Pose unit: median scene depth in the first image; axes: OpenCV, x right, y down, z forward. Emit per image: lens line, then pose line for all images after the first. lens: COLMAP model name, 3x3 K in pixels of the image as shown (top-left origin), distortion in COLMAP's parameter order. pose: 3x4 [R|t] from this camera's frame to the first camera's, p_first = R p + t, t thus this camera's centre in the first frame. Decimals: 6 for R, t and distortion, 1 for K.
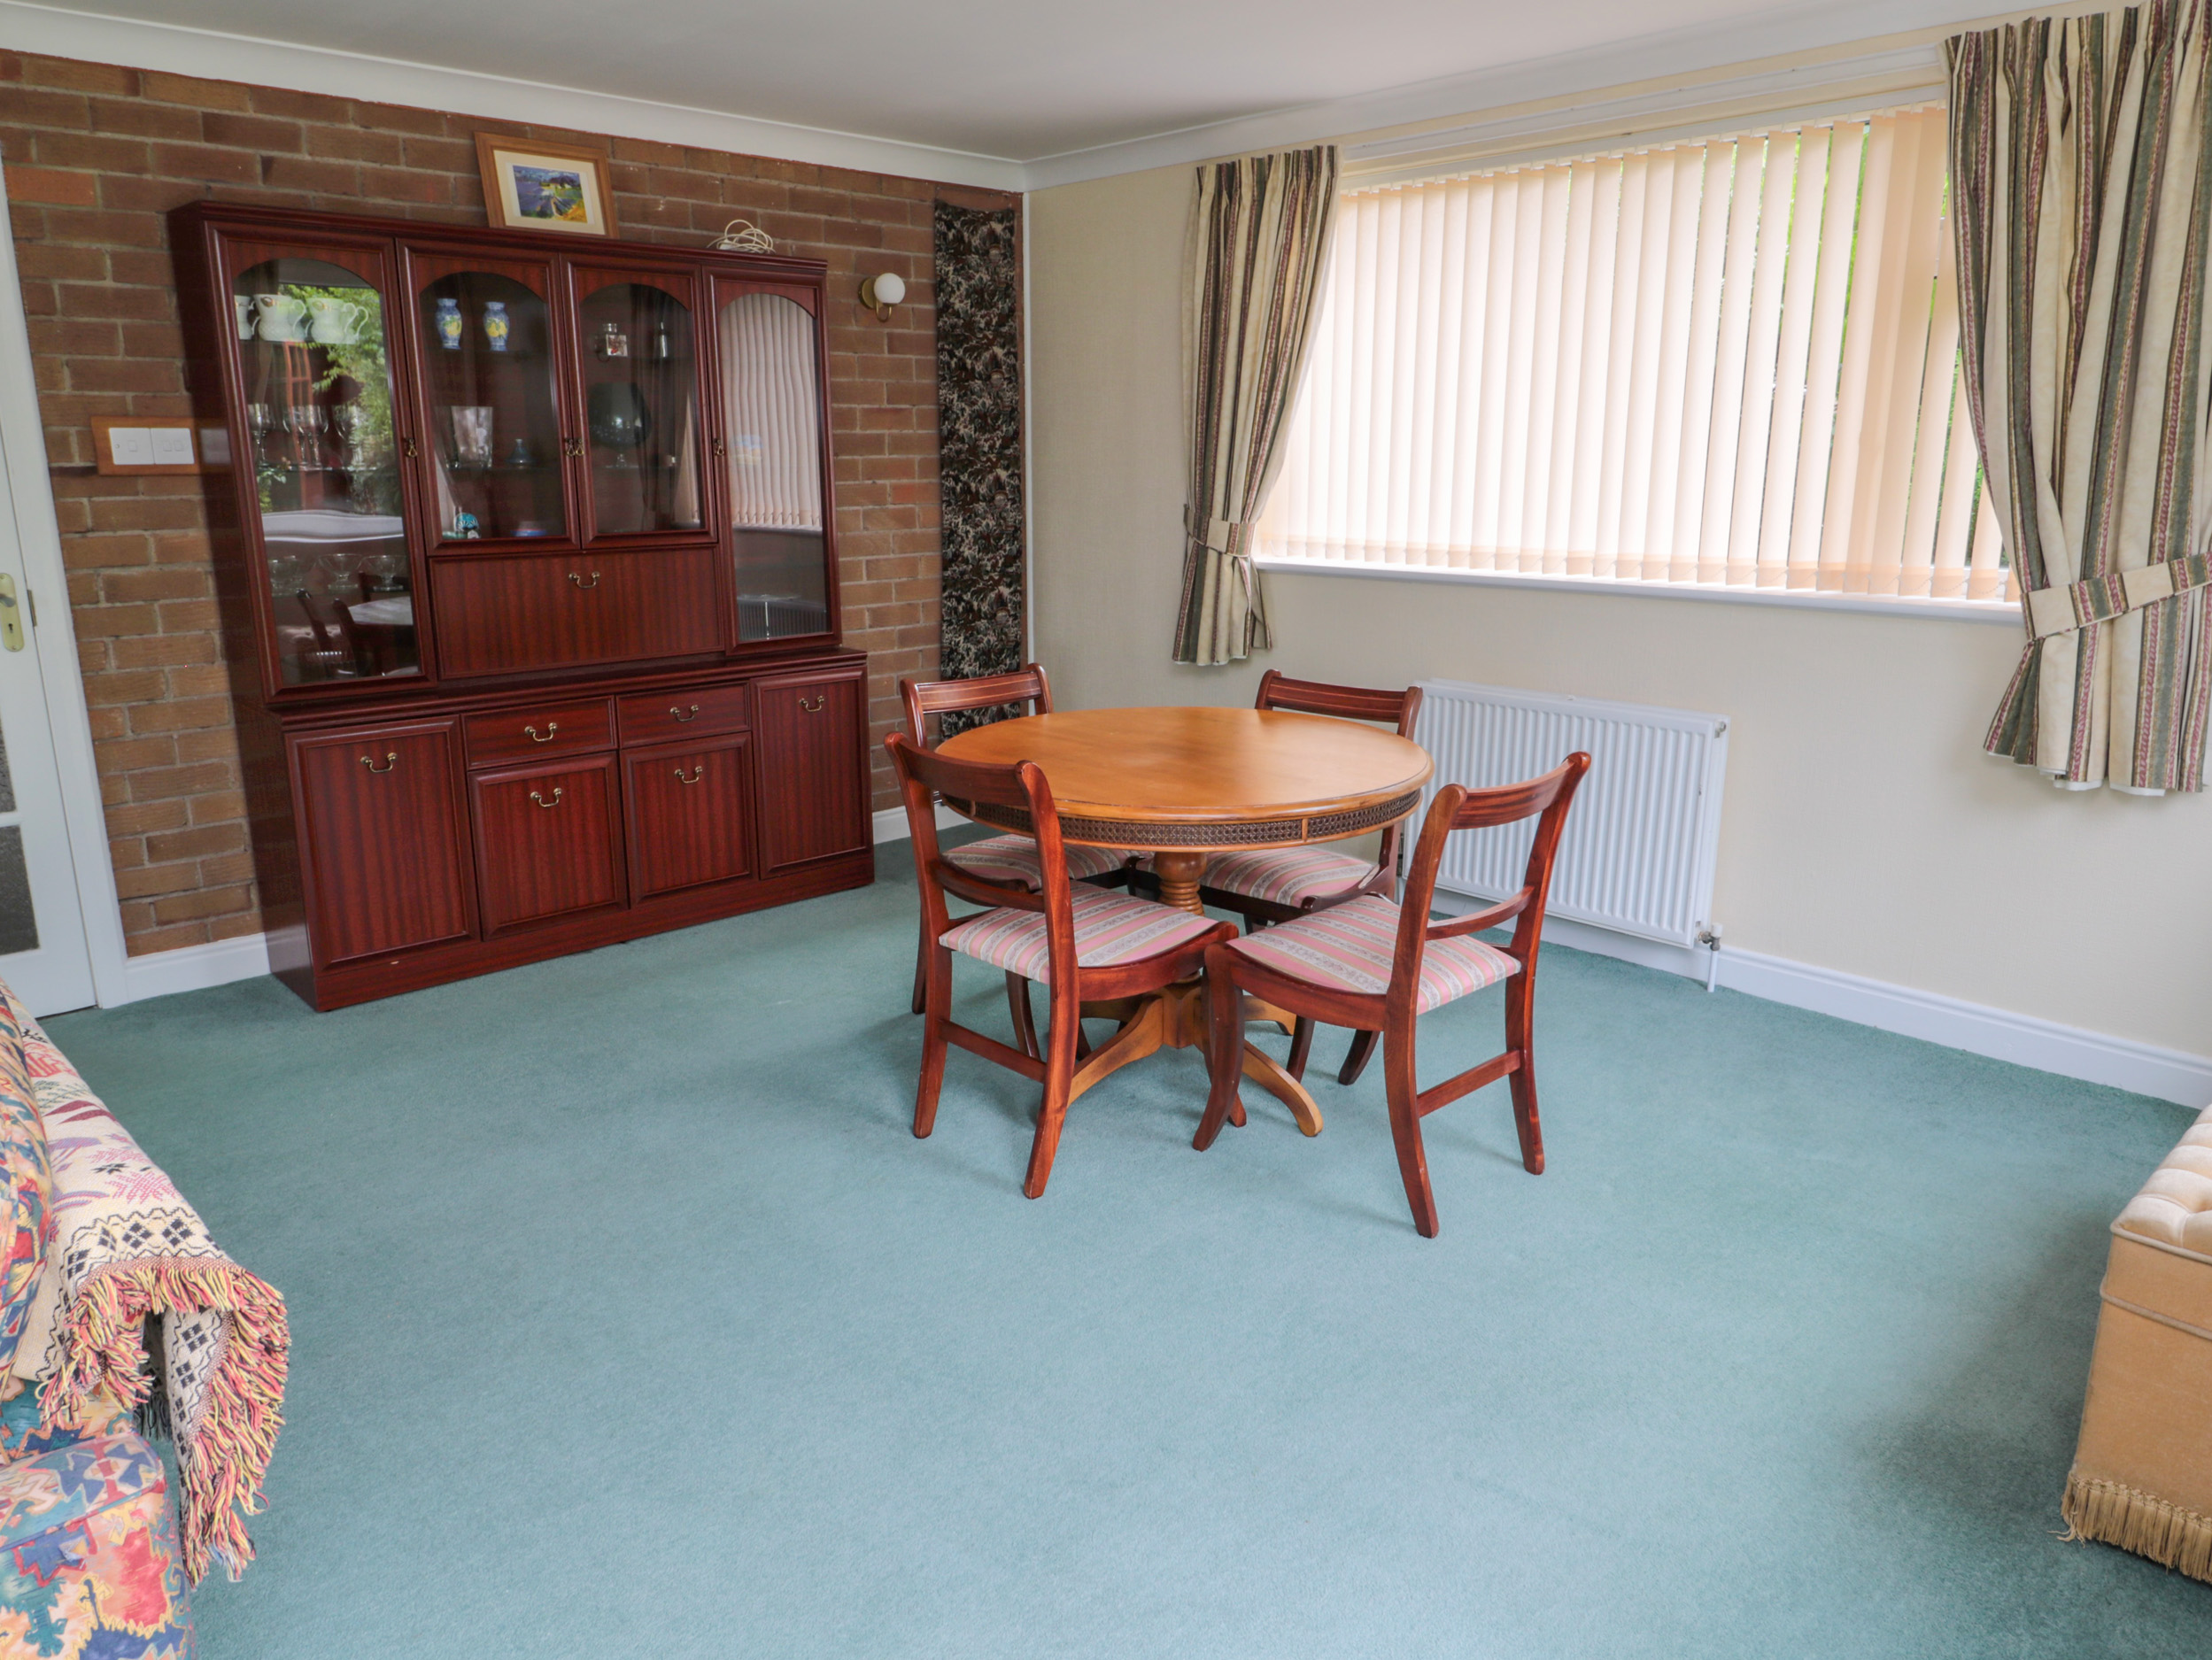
lens RADIAL K [[1512.8, 0, 1104.7], [0, 1512.8, 816.0], [0, 0, 1]] dist [0.000867, -0.007369]
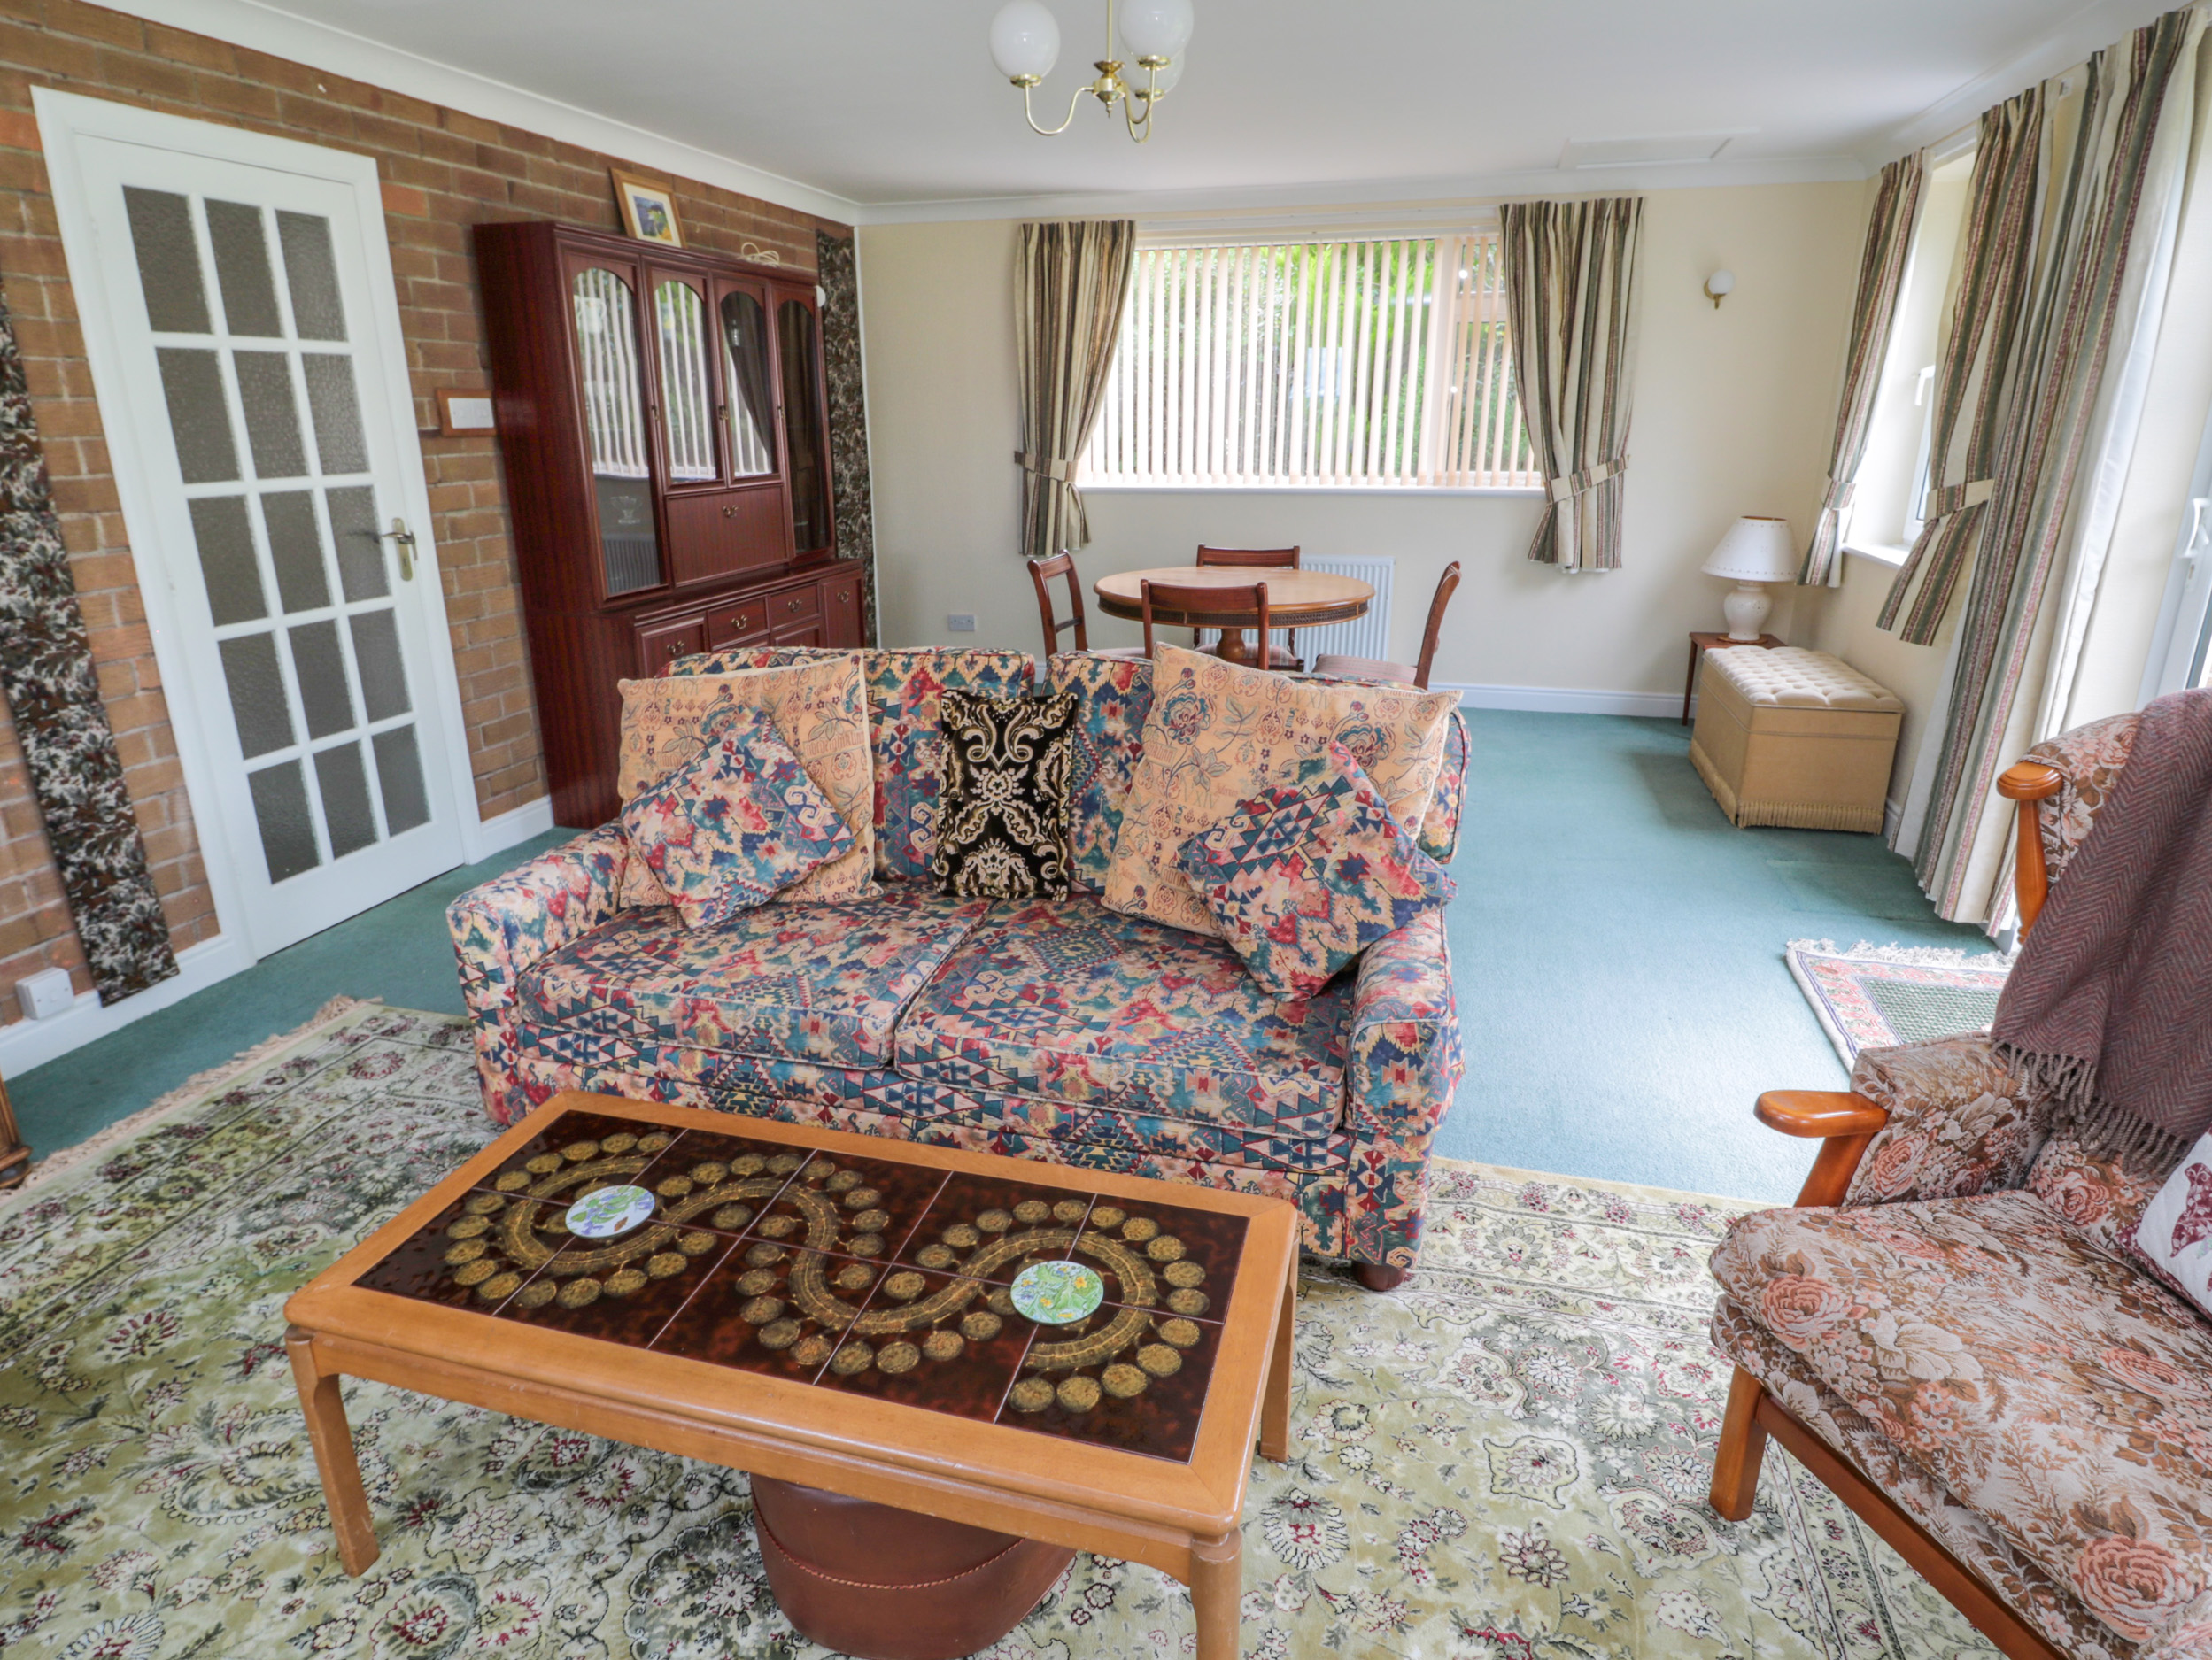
lens RADIAL K [[1236.7, 0, 1093.9], [0, 1236.7, 817.8], [0, 0, 1]] dist [0.002605, -0.015766]
pose [[0.859072, -0.162368, 0.485419, -0.715117], [0.124798, 0.986176, 0.109005, 0.041098], [-0.496408, -0.033064, 0.867460, -0.164360]]
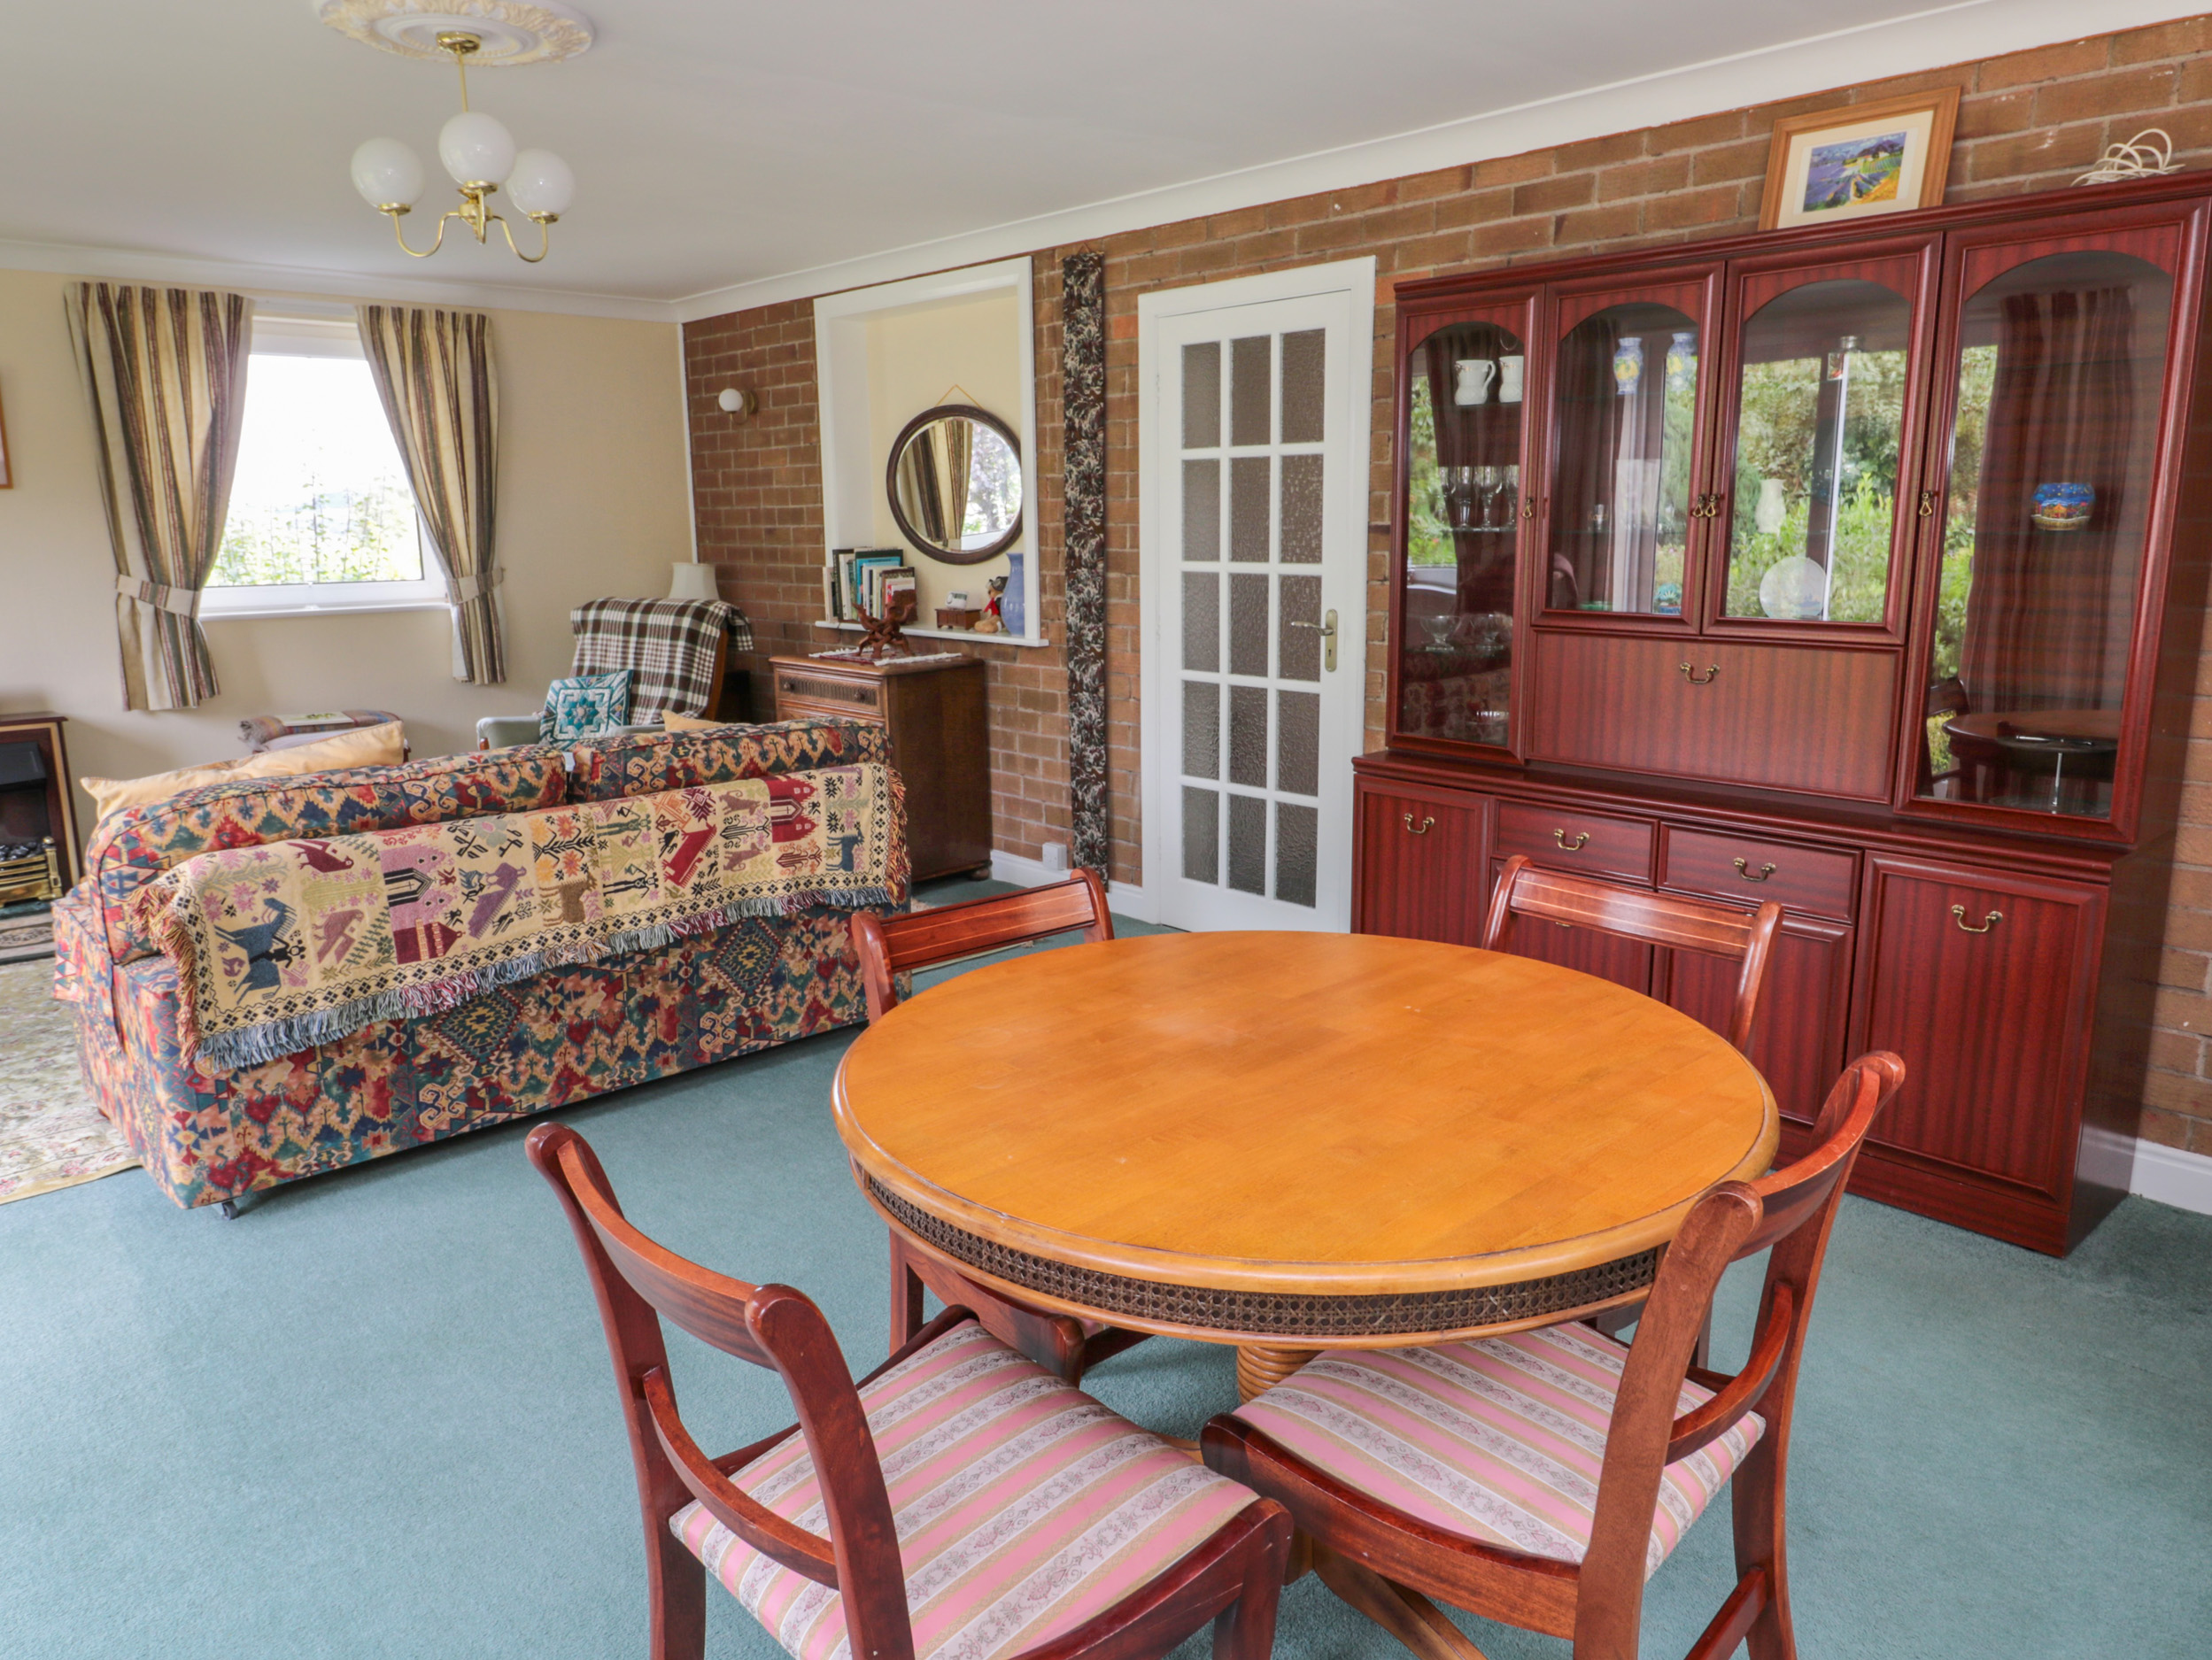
lens RADIAL K [[1512.8, 0, 1104.7], [0, 1512.8, 816.0], [0, 0, 1]] dist [0.000867, -0.007369]
pose [[-0.022830, 0.196034, -0.980331, 0.492877], [-0.229947, 0.953267, 0.195977, -0.184834], [0.972935, 0.229898, 0.023314, 0.766960]]
